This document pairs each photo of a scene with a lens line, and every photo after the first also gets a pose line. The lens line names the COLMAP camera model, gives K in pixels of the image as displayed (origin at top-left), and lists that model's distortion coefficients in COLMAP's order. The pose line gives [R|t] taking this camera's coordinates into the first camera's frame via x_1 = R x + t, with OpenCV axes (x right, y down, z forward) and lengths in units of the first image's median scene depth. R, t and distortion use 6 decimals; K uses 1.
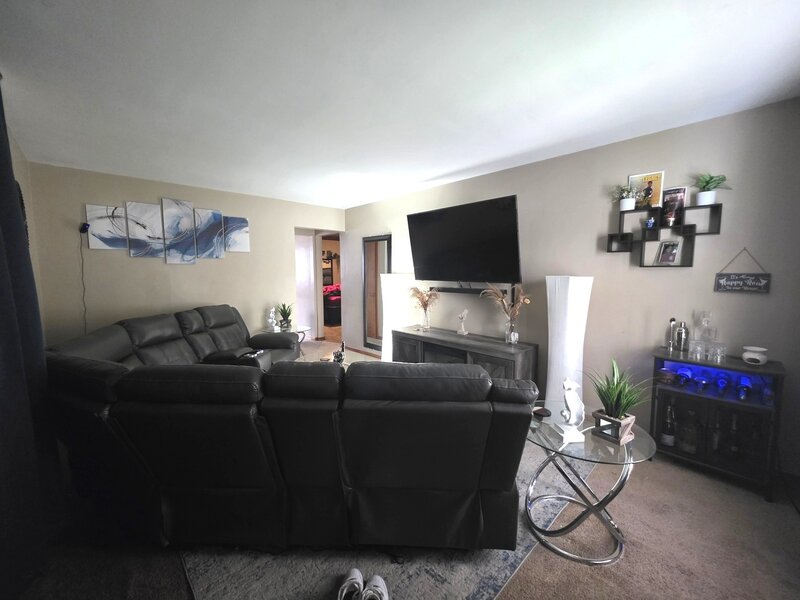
lens RADIAL K [[320.8, 0, 397.9], [0, 320.8, 297.8], [0, 0, 1]] dist [0.001627, 0.000000]
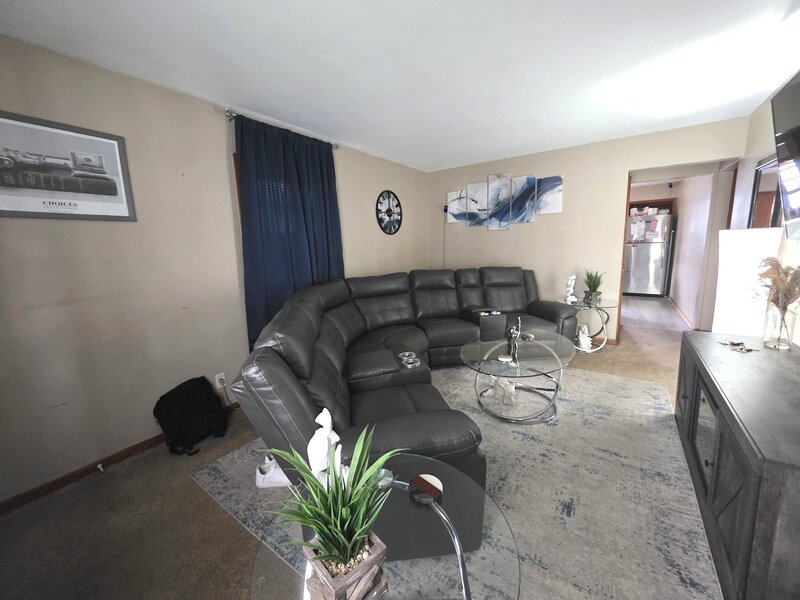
lens RADIAL K [[320.8, 0, 397.9], [0, 320.8, 297.8], [0, 0, 1]] dist [0.001627, 0.000000]
pose [[0.186705, 0.163937, -0.968641, 0.439260], [-0.050358, 0.986280, 0.157216, -0.024486], [0.981125, 0.019426, 0.192398, 0.409595]]
